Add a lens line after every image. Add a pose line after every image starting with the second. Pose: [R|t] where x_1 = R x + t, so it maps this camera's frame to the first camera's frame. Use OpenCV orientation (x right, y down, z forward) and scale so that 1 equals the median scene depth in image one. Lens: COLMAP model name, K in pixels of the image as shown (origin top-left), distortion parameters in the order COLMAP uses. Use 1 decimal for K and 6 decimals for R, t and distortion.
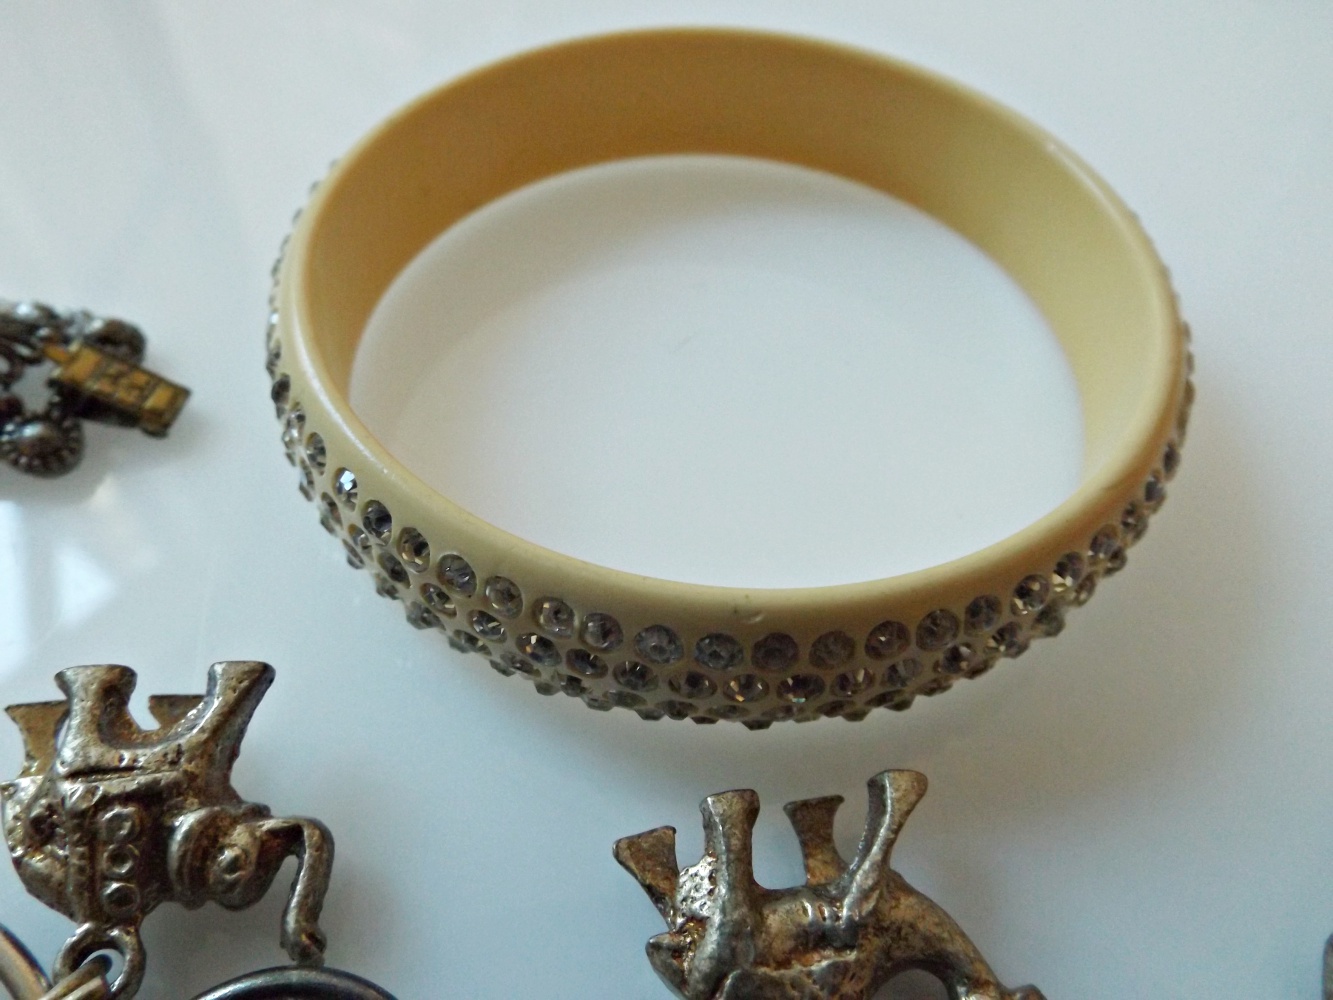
lens RADIAL K [[938.9, 0, 665.6], [0, 938.9, 501.2], [0, 0, 1]] dist [0.008194, -0.000820]
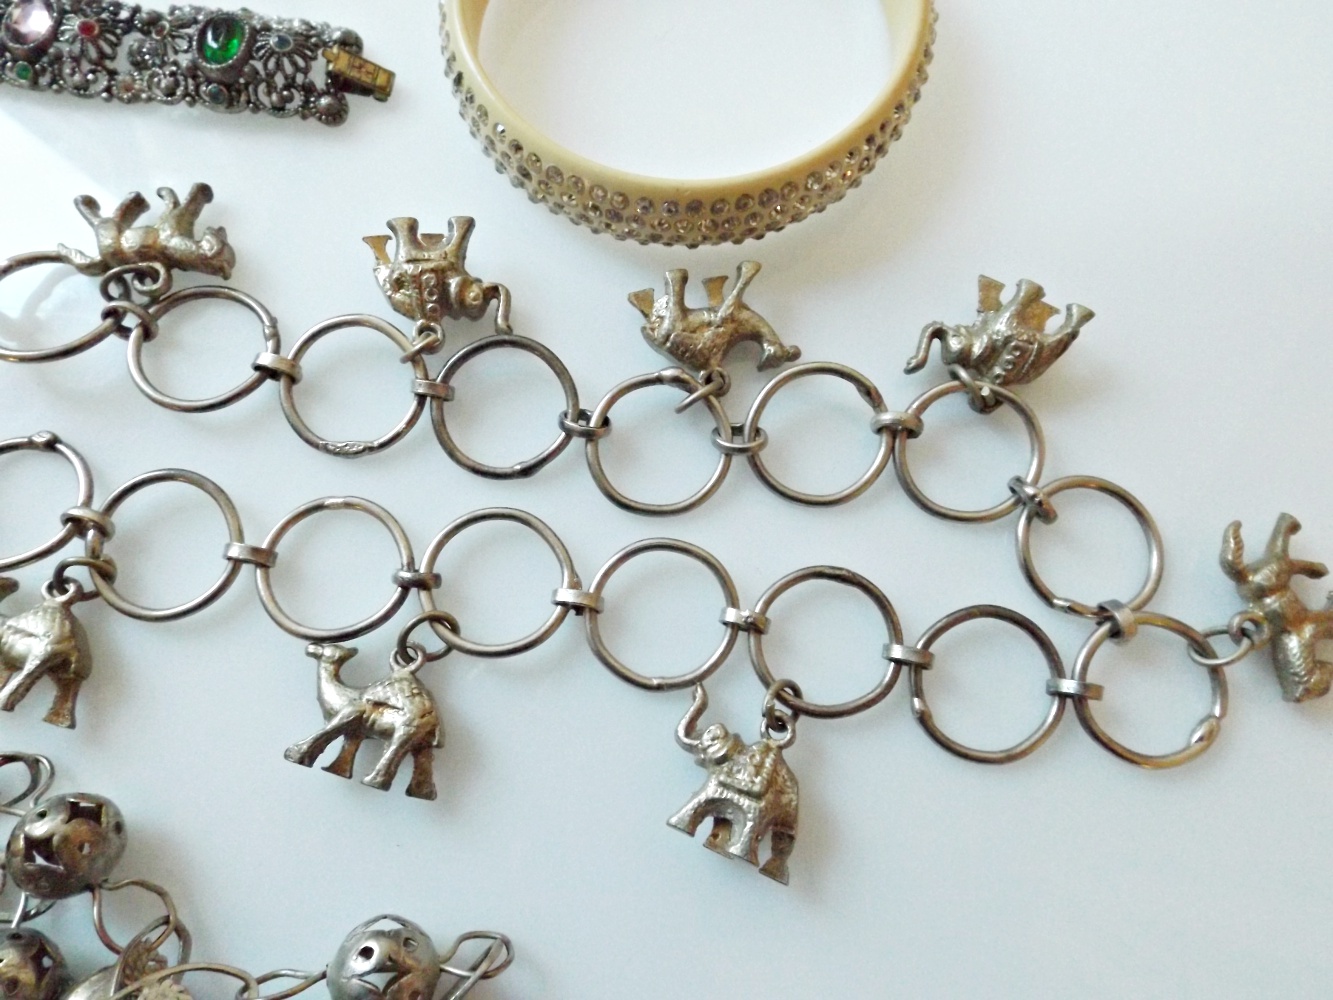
lens RADIAL K [[938.9, 0, 657.9], [0, 938.9, 497.6], [0, 0, 1]] dist [0.008194, -0.000820]
pose [[0.999066, 0.002871, -0.043113, 0.122709], [0.013767, 0.924632, 0.380612, -0.060065], [0.040956, -0.380850, 0.923729, -1.359852]]
